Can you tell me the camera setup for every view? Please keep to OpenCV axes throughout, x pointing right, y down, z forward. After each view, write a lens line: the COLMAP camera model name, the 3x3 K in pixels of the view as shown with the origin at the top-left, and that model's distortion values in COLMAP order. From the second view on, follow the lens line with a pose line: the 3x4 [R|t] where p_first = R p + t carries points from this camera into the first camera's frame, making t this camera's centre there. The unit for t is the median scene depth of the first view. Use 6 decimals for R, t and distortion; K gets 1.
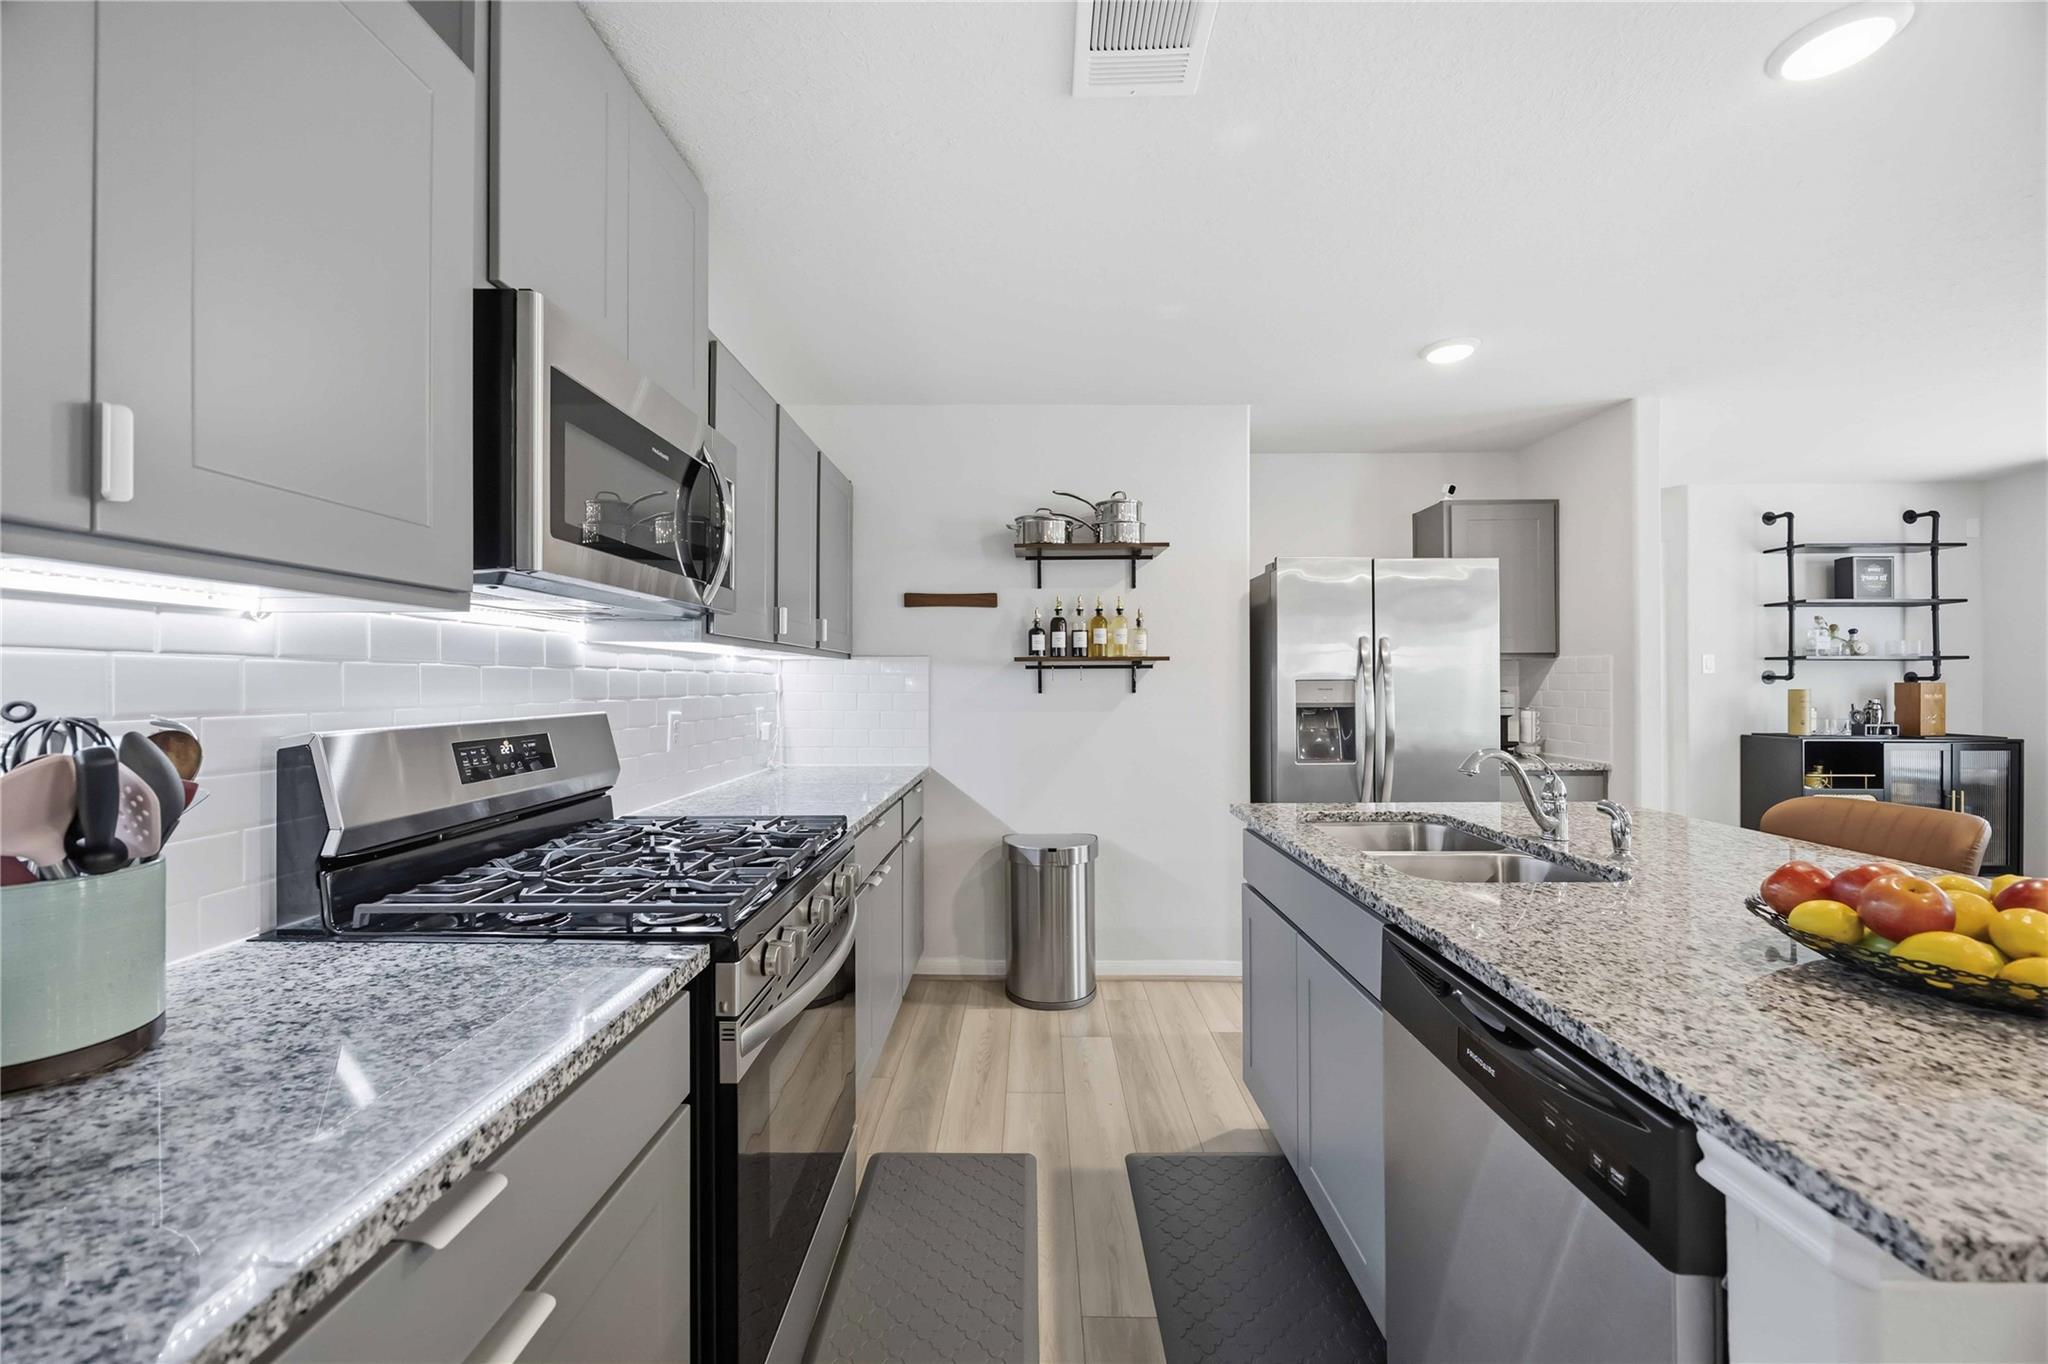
lens RADIAL K [[779.6, 0, 1021.4], [0, 779.6, 683.4], [0, 0, 1]] dist [-0.001543, -0.000263]
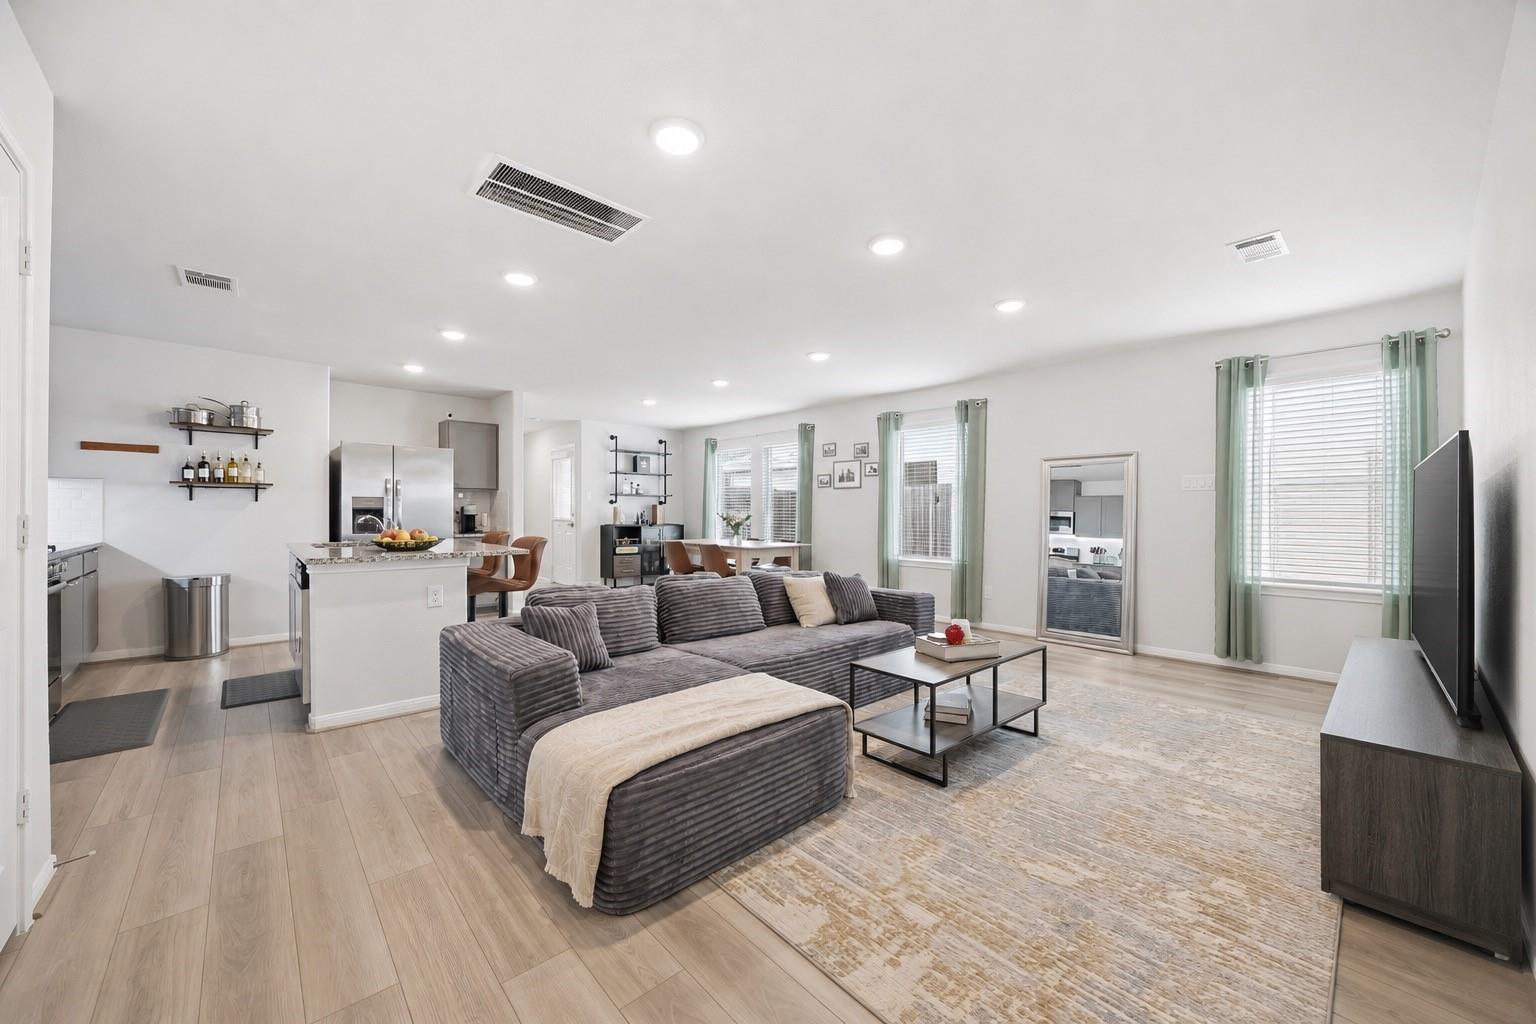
lens RADIAL K [[584.7, 0, 766.6], [0, 584.7, 515.5], [0, 0, 1]] dist [-0.001543, -0.000263]
pose [[0.736069, 0.001914, 0.676903, 0.070083], [-0.006902, 0.999965, 0.004677, 0.024610], [-0.676871, -0.008115, 0.736057, -0.743966]]
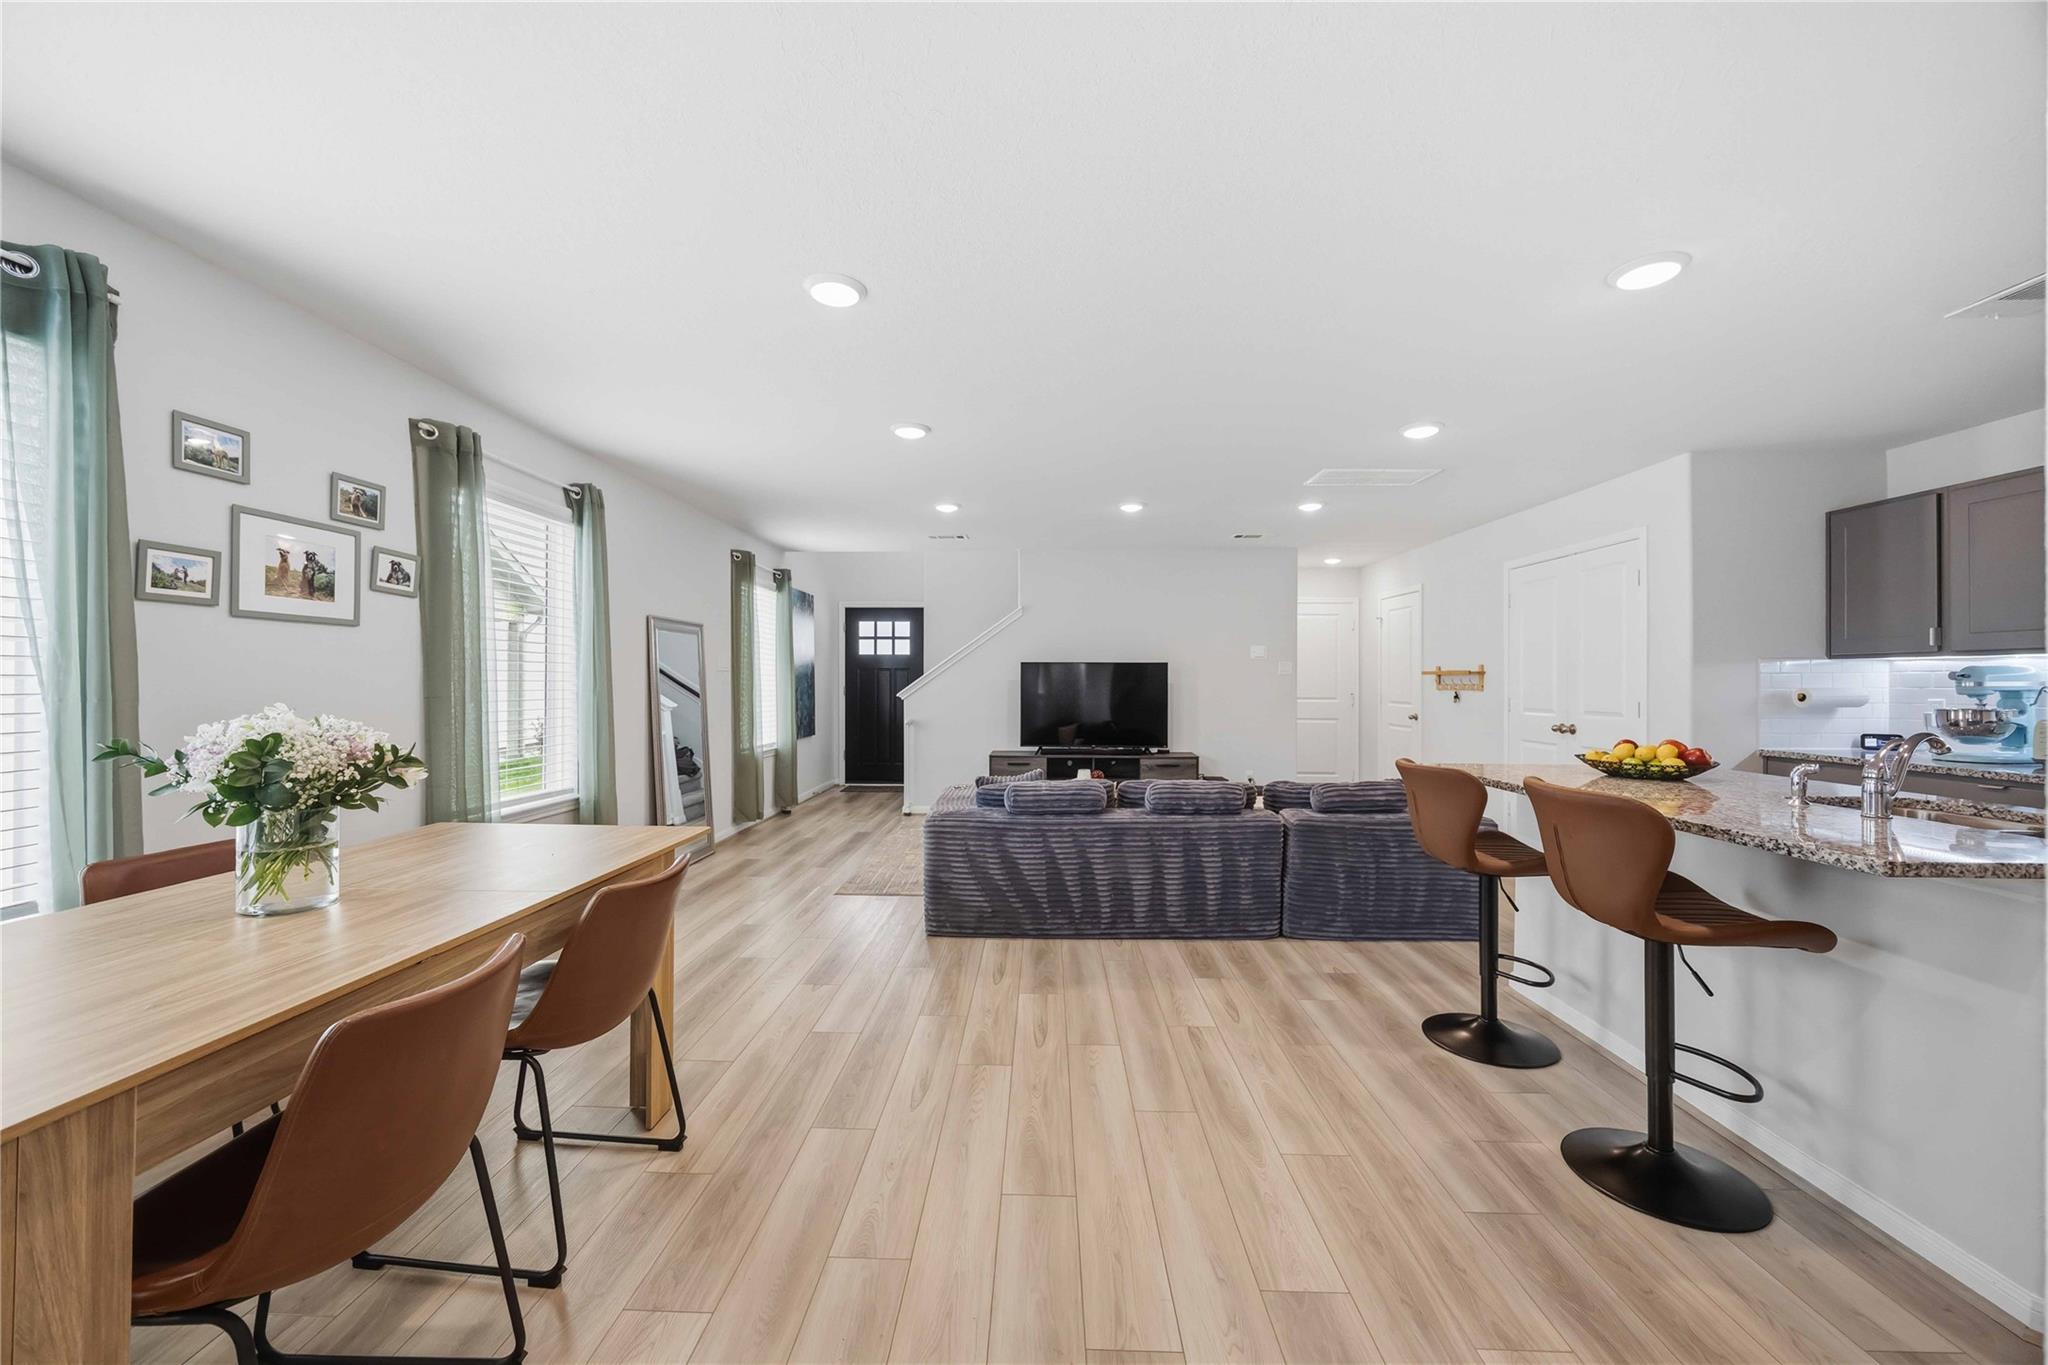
lens RADIAL K [[779.6, 0, 1022.2], [0, 779.6, 679.8], [0, 0, 1]] dist [-0.001543, -0.000263]
pose [[-0.999837, -0.001775, 0.017973, 0.749338], [-0.001881, 0.999981, -0.005884, 0.004298], [-0.017962, -0.005917, -0.999821, 0.847108]]
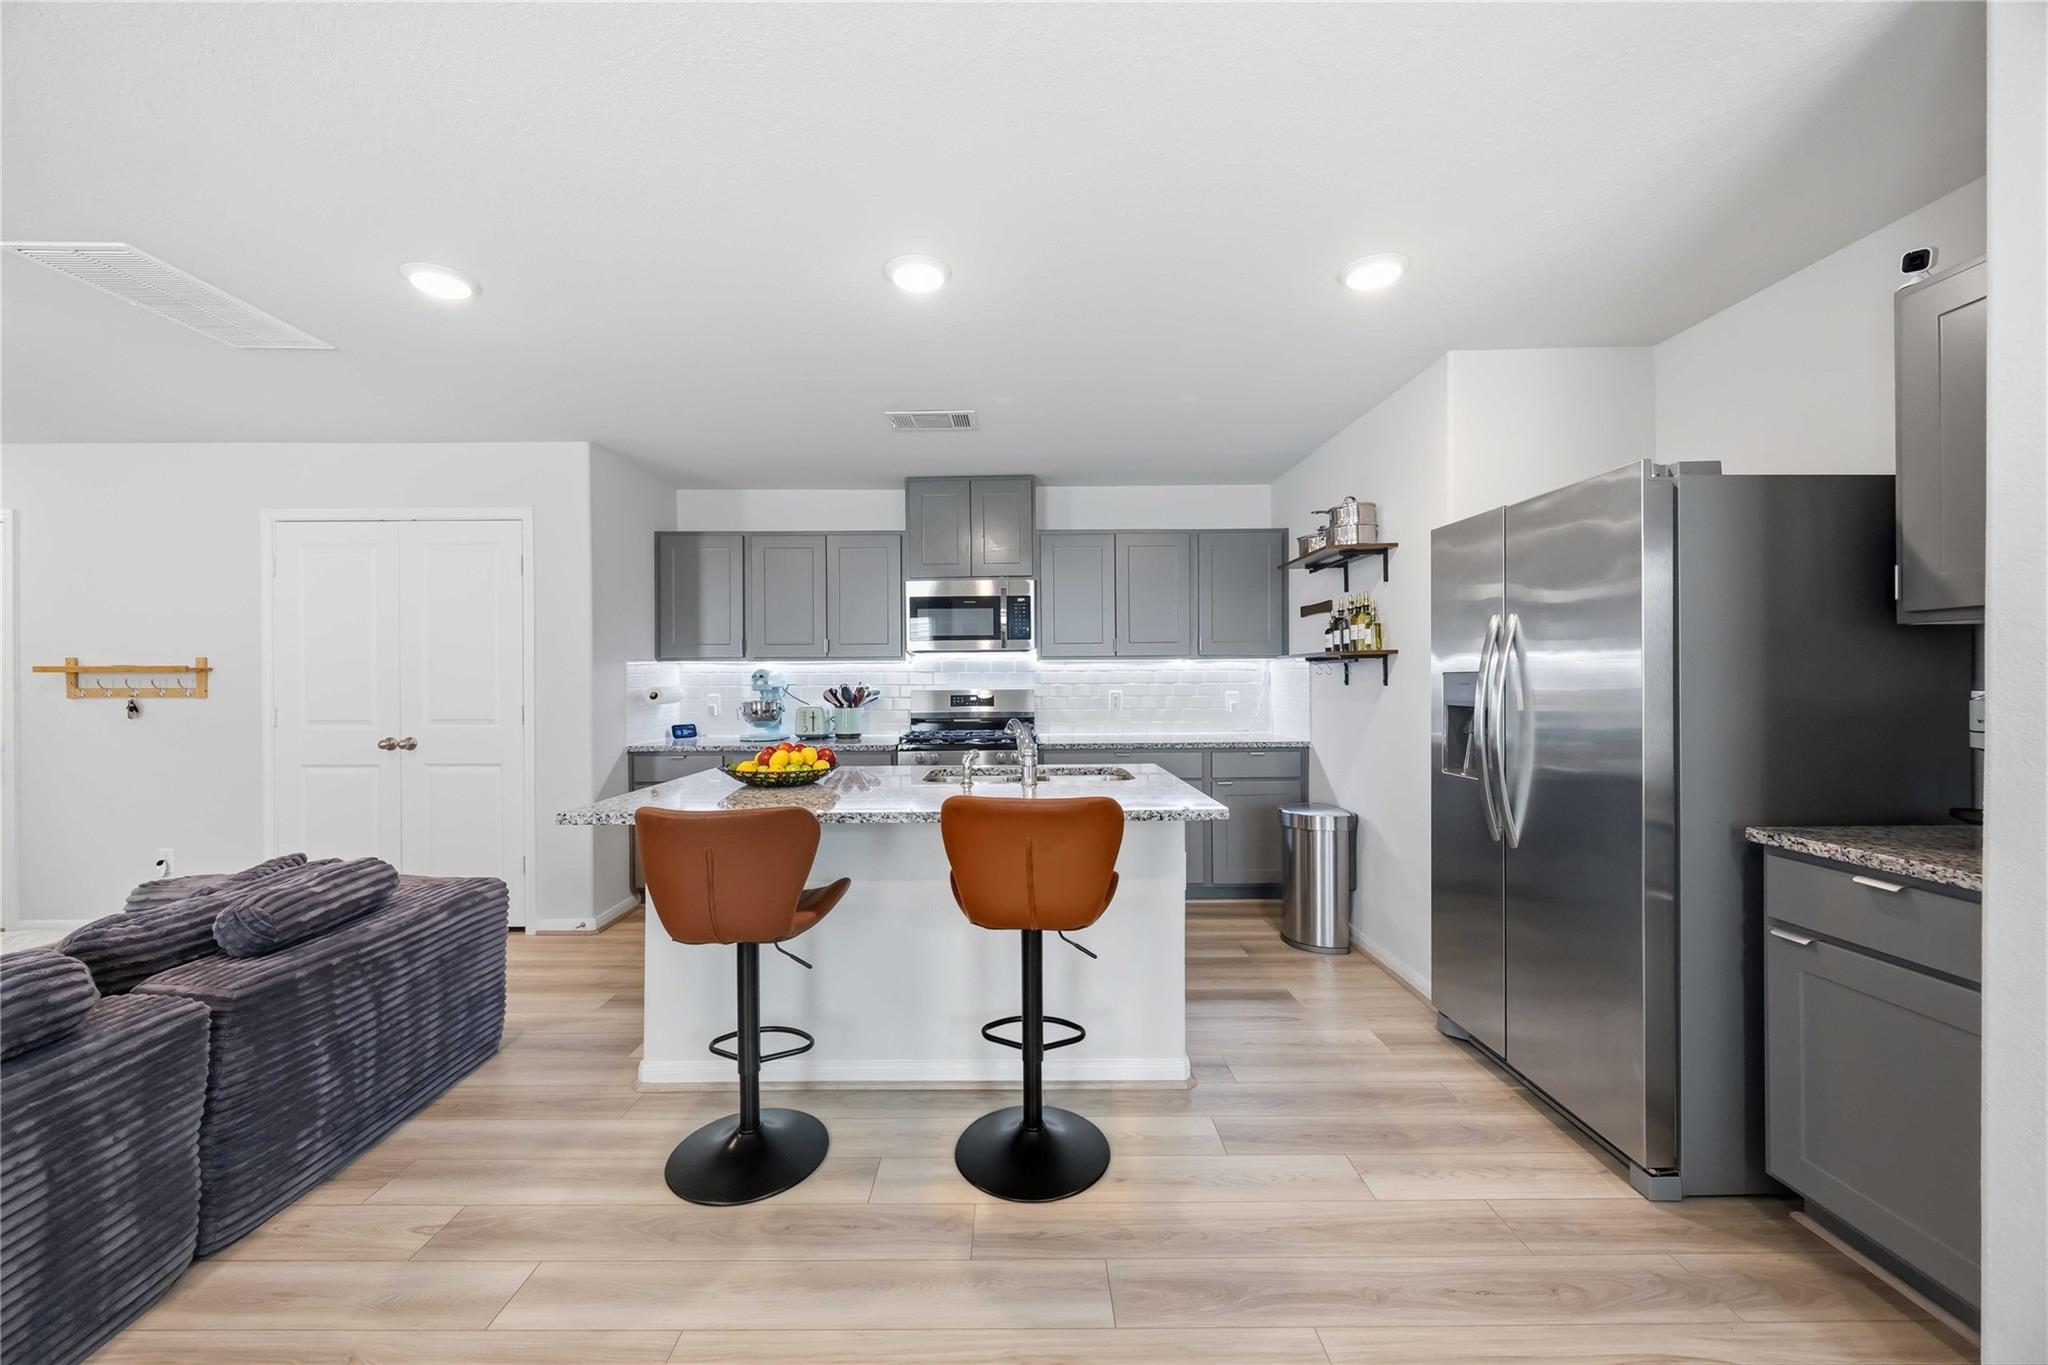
lens RADIAL K [[779.6, 0, 1021.6], [0, 779.6, 680.2], [0, 0, 1]] dist [-0.001543, -0.000263]
pose [[0.010456, 0.004426, -0.999936, 0.861569], [0.007828, 0.999959, 0.004508, -0.002884], [0.999915, -0.007875, 0.010421, 0.389730]]
